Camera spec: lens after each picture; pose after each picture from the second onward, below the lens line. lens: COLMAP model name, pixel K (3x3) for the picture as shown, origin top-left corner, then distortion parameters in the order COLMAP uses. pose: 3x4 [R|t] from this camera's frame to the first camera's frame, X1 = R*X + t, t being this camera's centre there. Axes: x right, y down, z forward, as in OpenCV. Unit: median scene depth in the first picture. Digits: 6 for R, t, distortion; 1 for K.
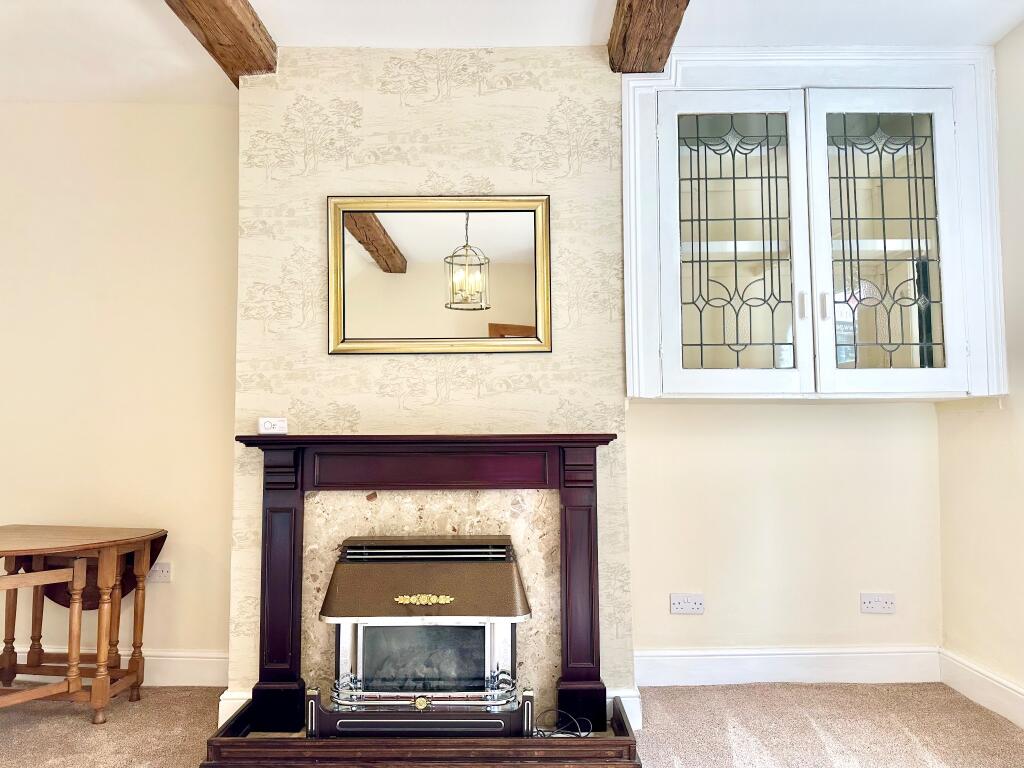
lens RADIAL K [[708.3, 0, 512.0], [0, 708.3, 384.0], [0, 0, 1]] dist [0.103948, -0.138154]
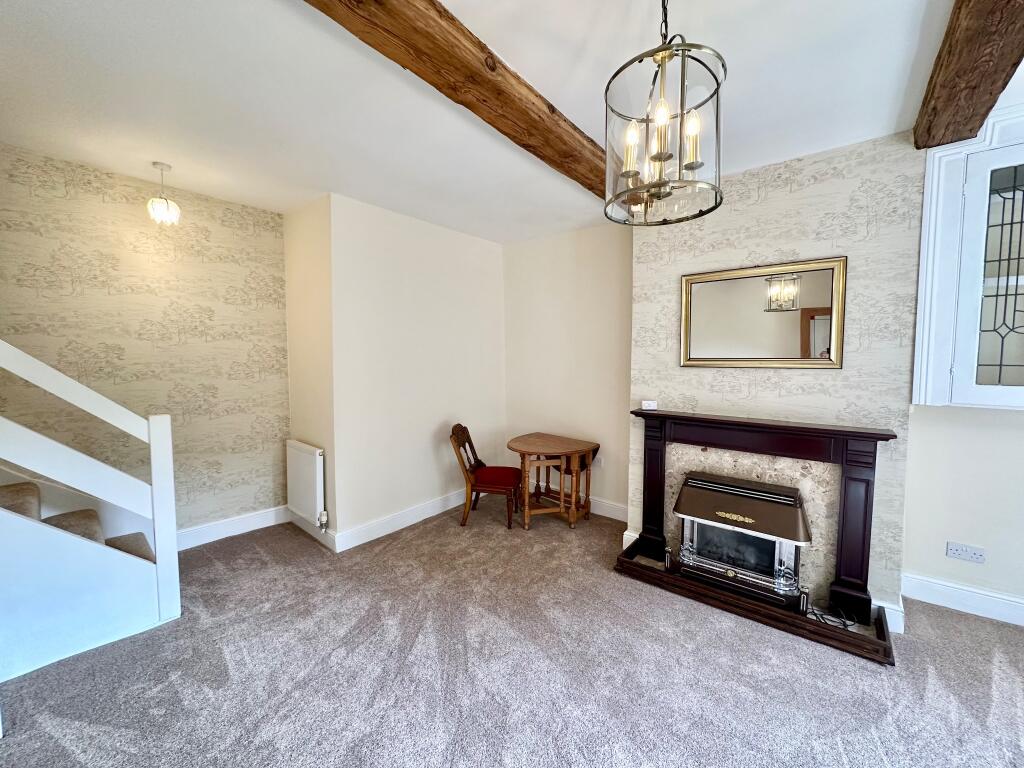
lens RADIAL K [[404.9, 0, 513.9], [0, 404.9, 381.3], [0, 0, 1]] dist [-0.003500, 0.000115]
pose [[0.790703, 0.047955, -0.610319, 0.031351], [0.034923, 0.991771, 0.123171, -0.143330], [0.611203, -0.118706, 0.782522, -0.044626]]
